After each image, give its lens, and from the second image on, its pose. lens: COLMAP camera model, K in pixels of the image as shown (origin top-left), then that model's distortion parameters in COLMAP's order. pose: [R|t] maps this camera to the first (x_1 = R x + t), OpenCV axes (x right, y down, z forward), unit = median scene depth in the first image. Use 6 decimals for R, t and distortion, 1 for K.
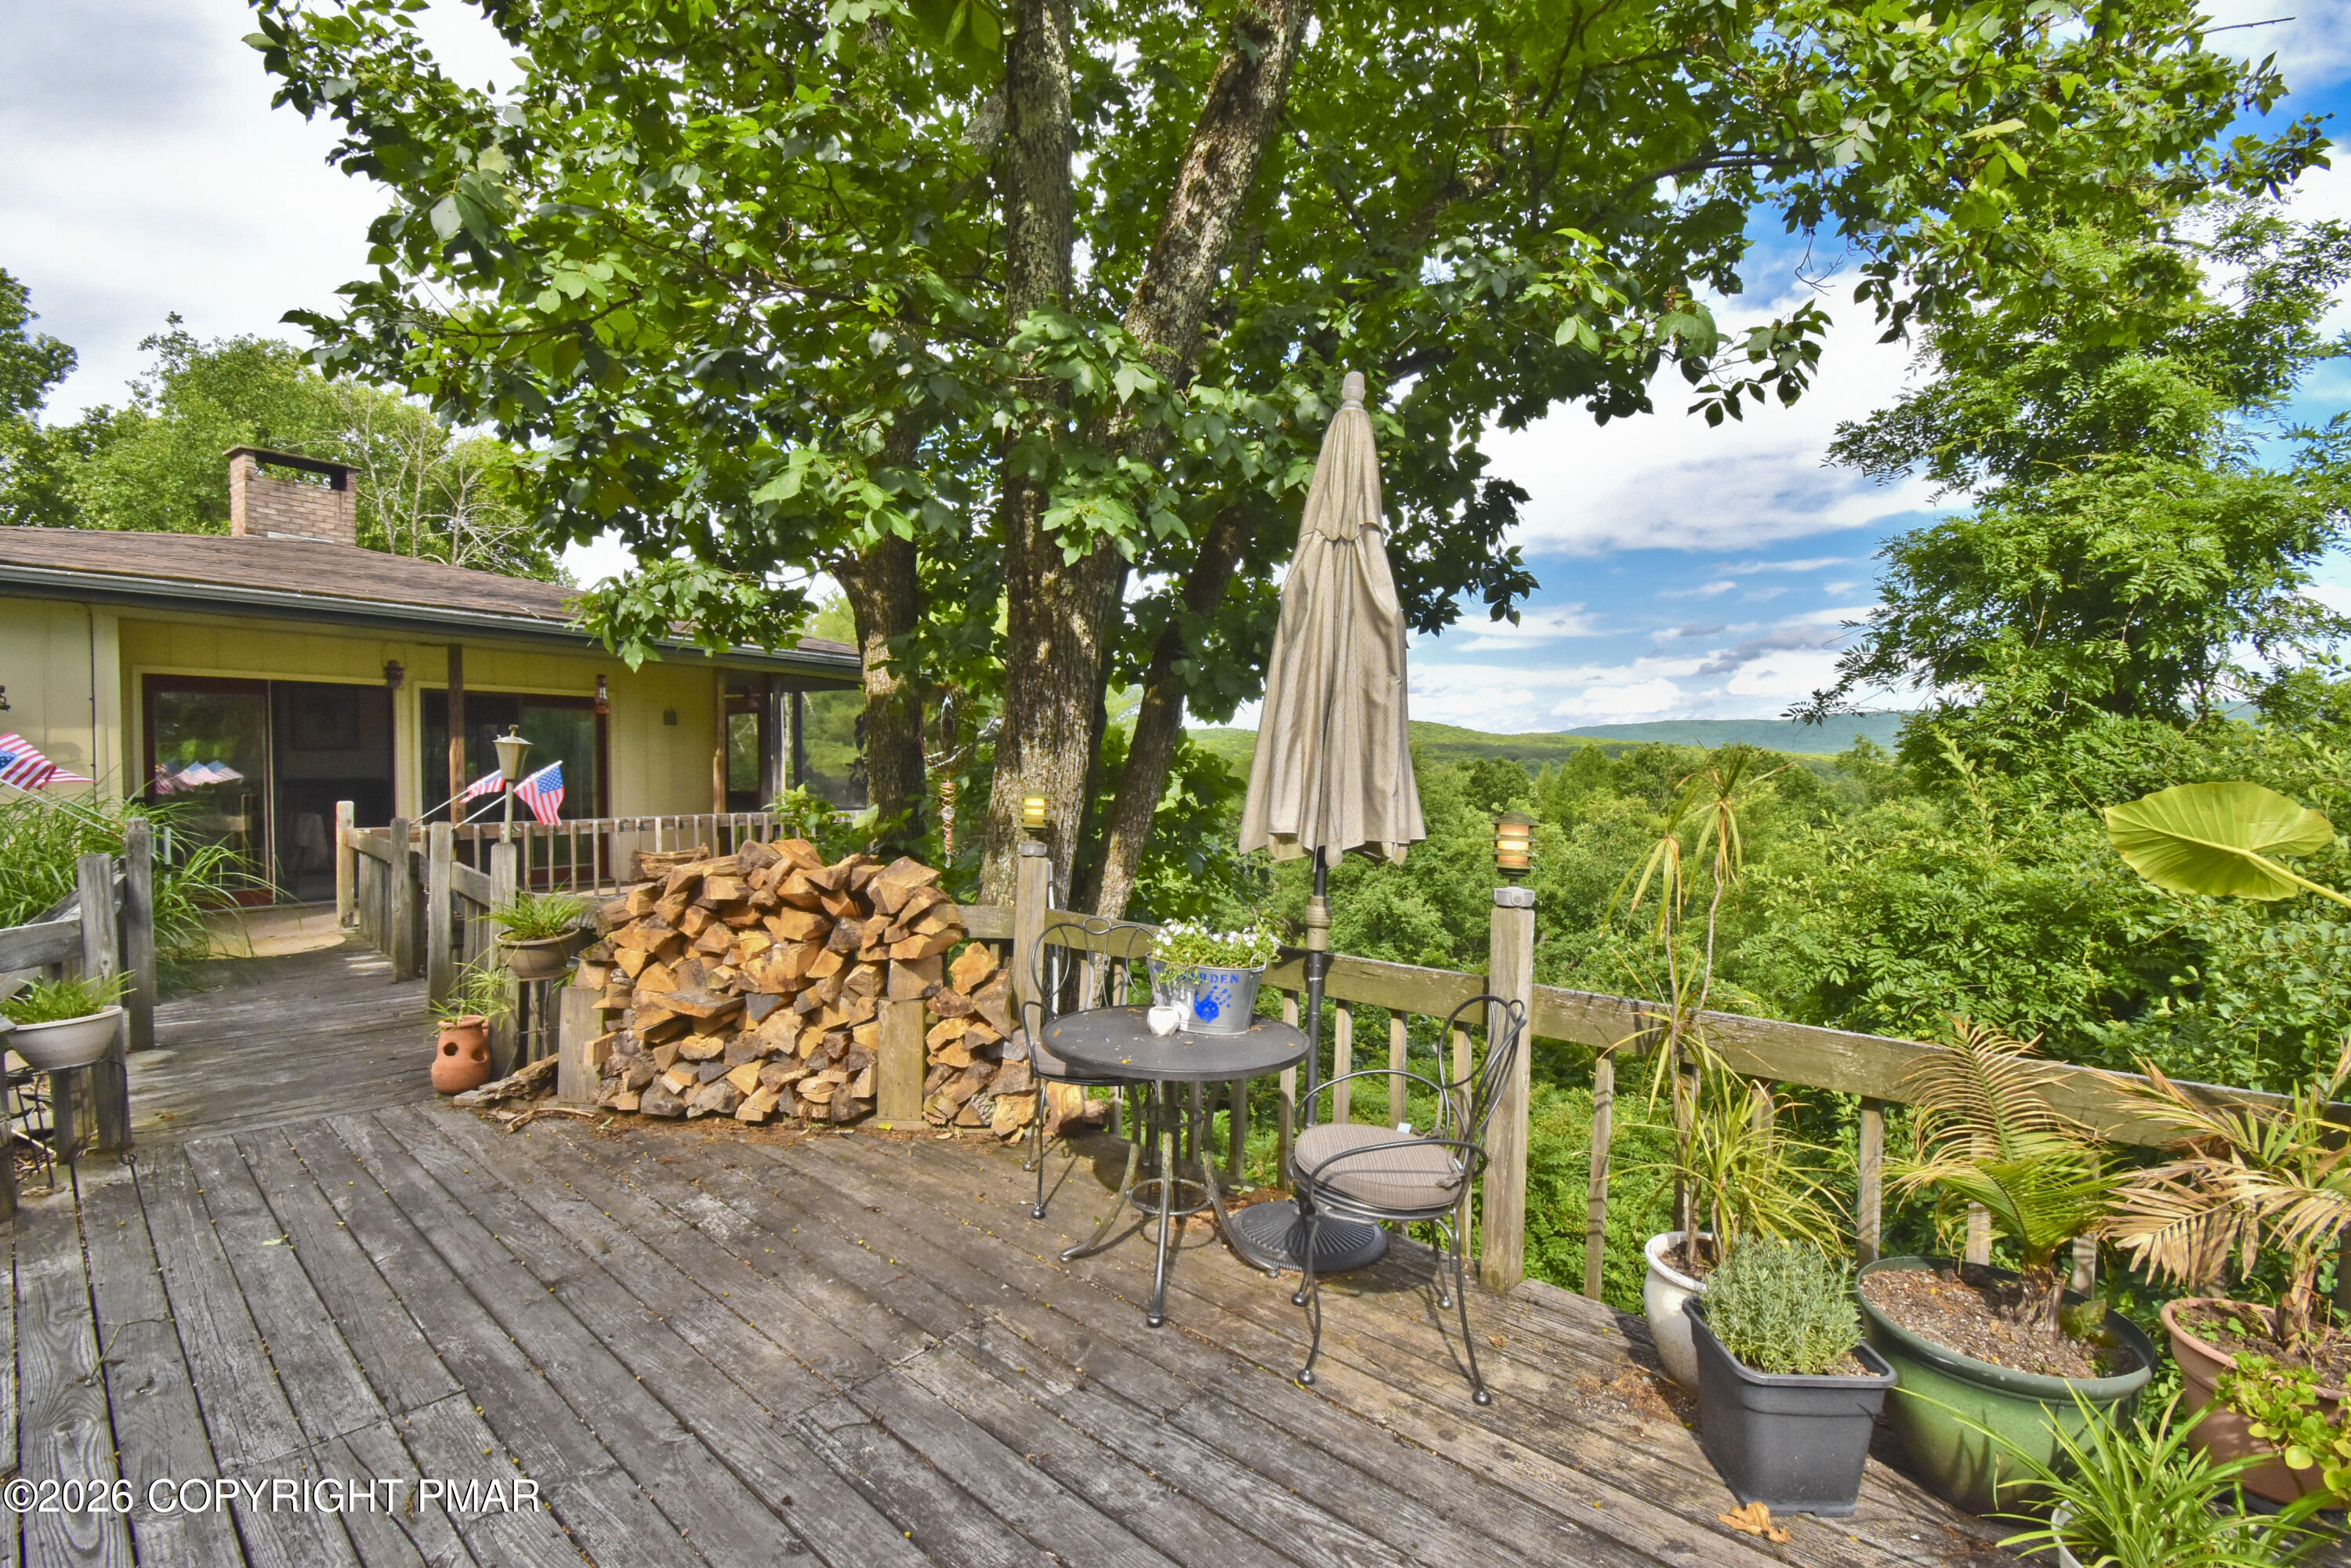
lens RADIAL K [[1020.3, 0, 1185.1], [0, 1020.3, 788.3], [0, 0, 1]] dist [-0.002700, 0.000074]
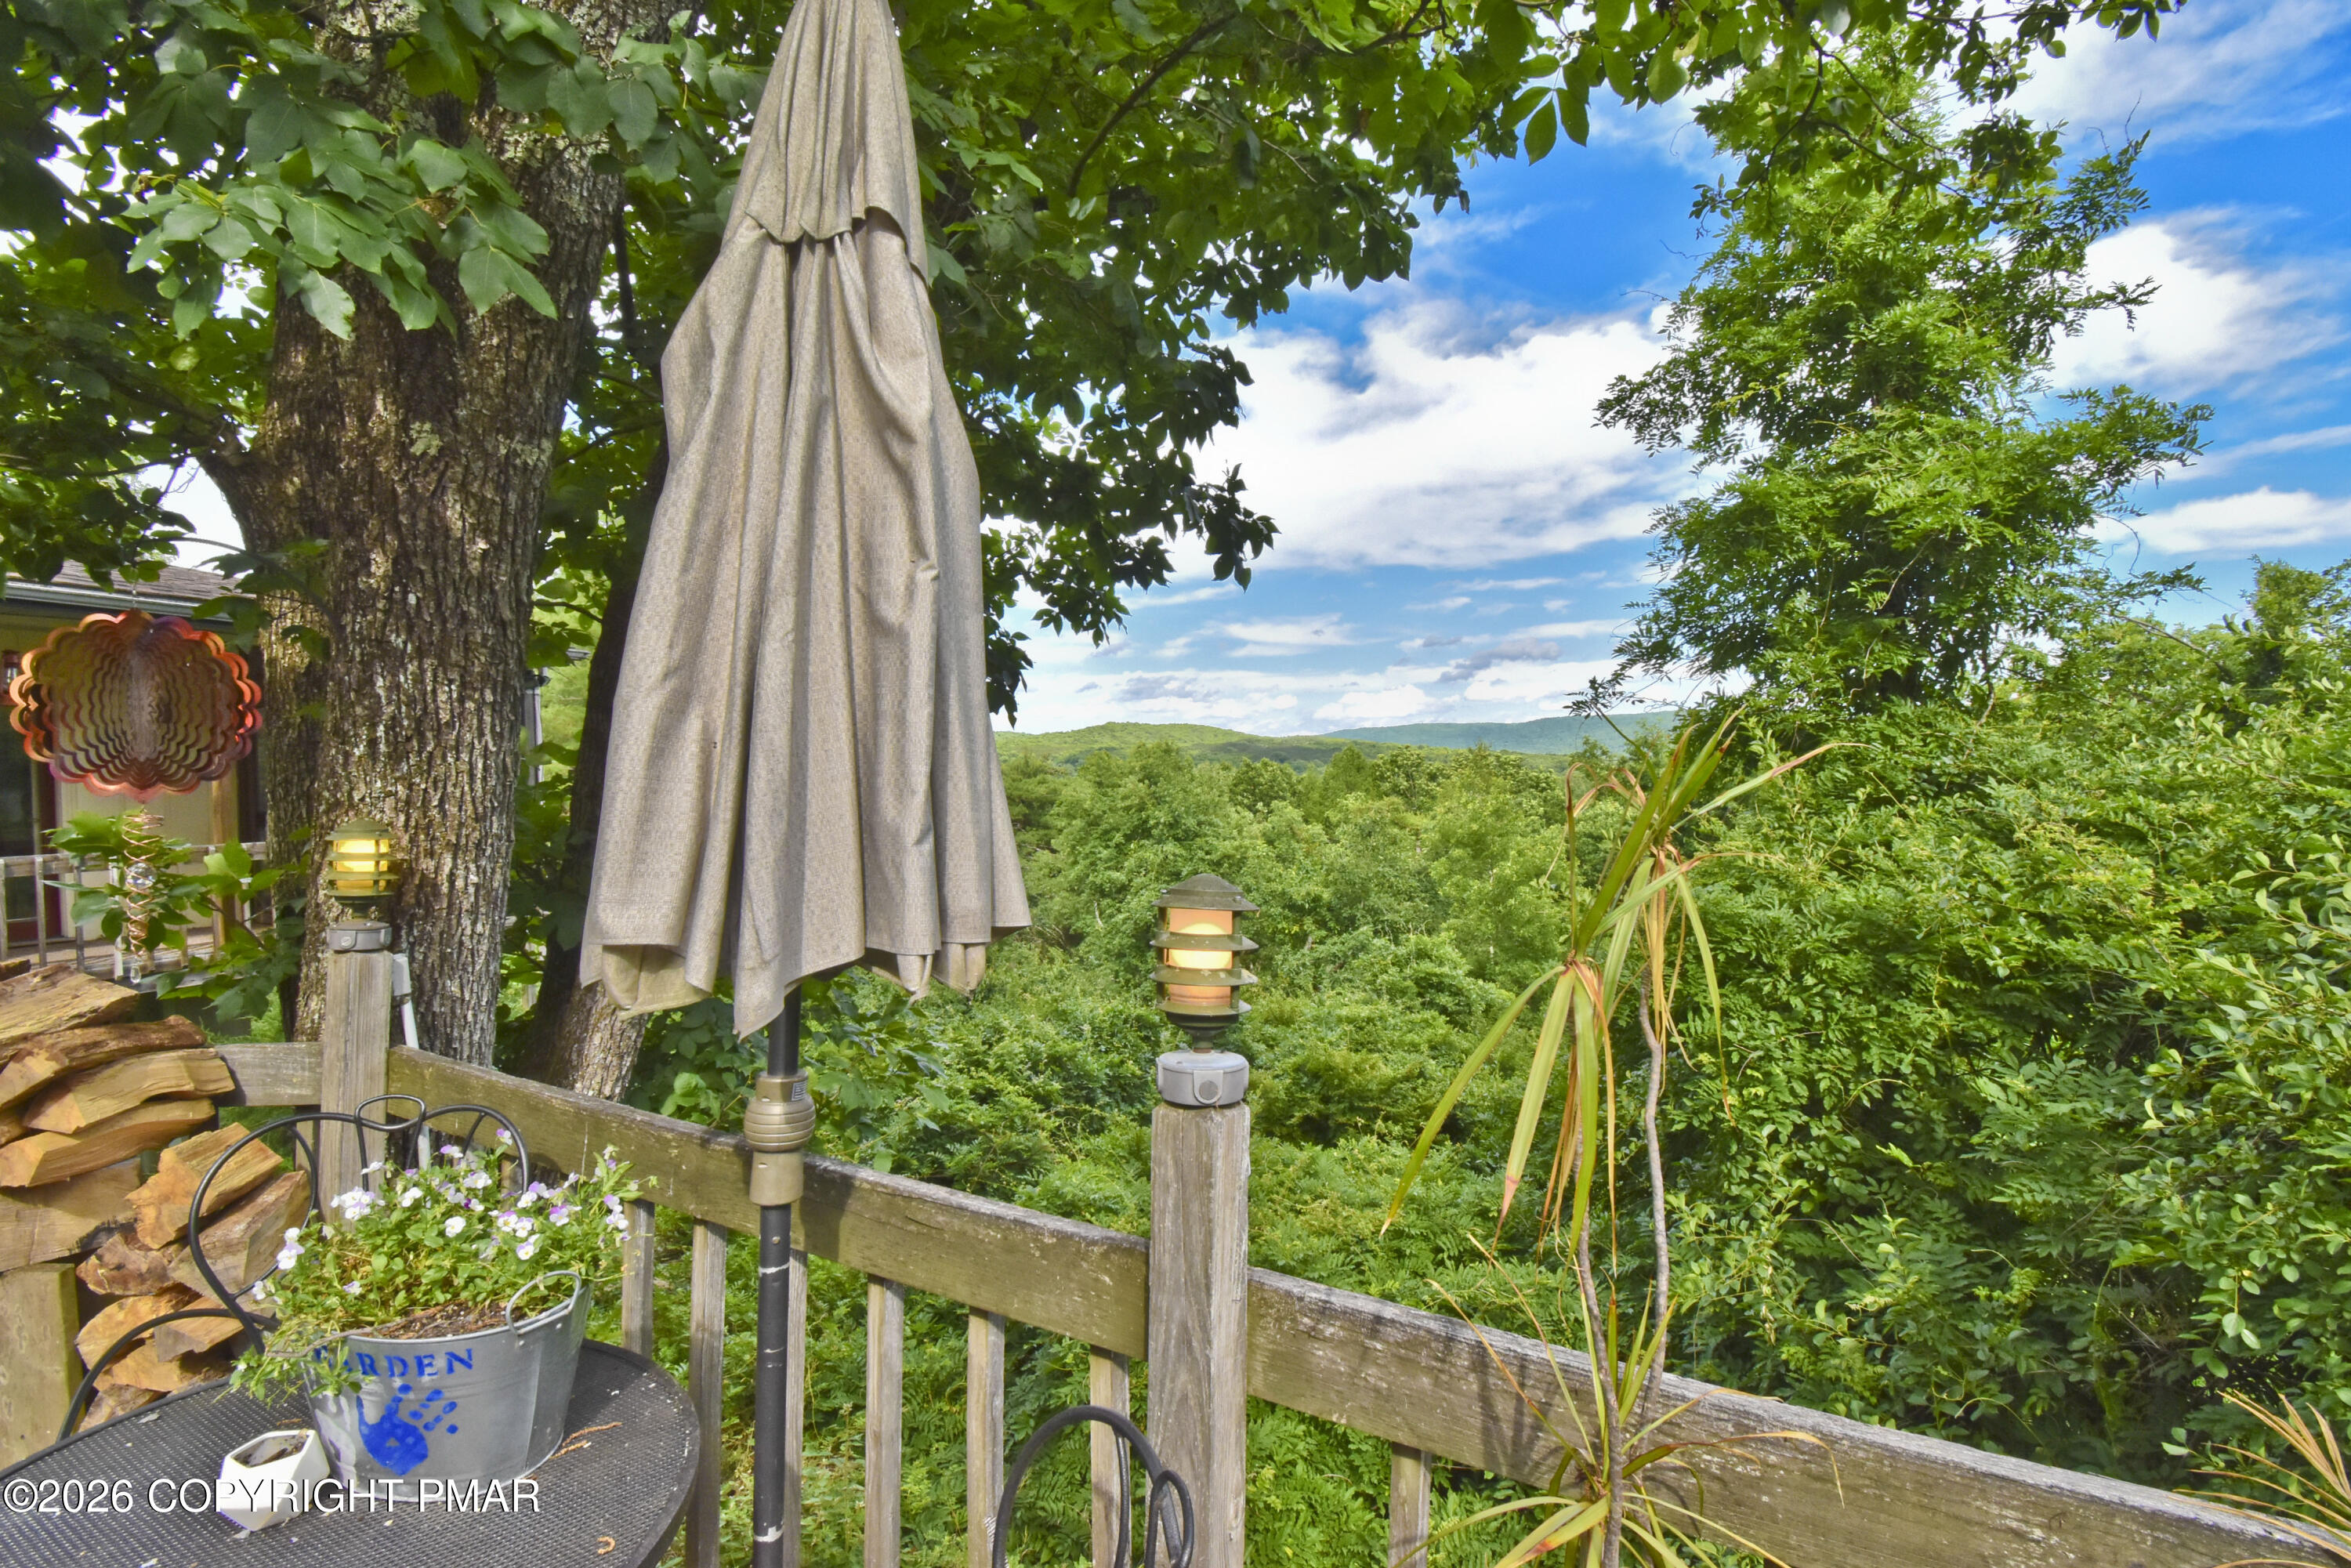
lens RADIAL K [[1018.0, 0, 1166.7], [0, 1018.0, 758.4], [0, 0, 1]] dist [-0.027283, -0.000093]
pose [[0.979996, -0.010488, 0.198740, 0.106260], [0.017102, 0.999355, -0.031589, -0.005658], [-0.198280, 0.034356, 0.979543, 0.278520]]
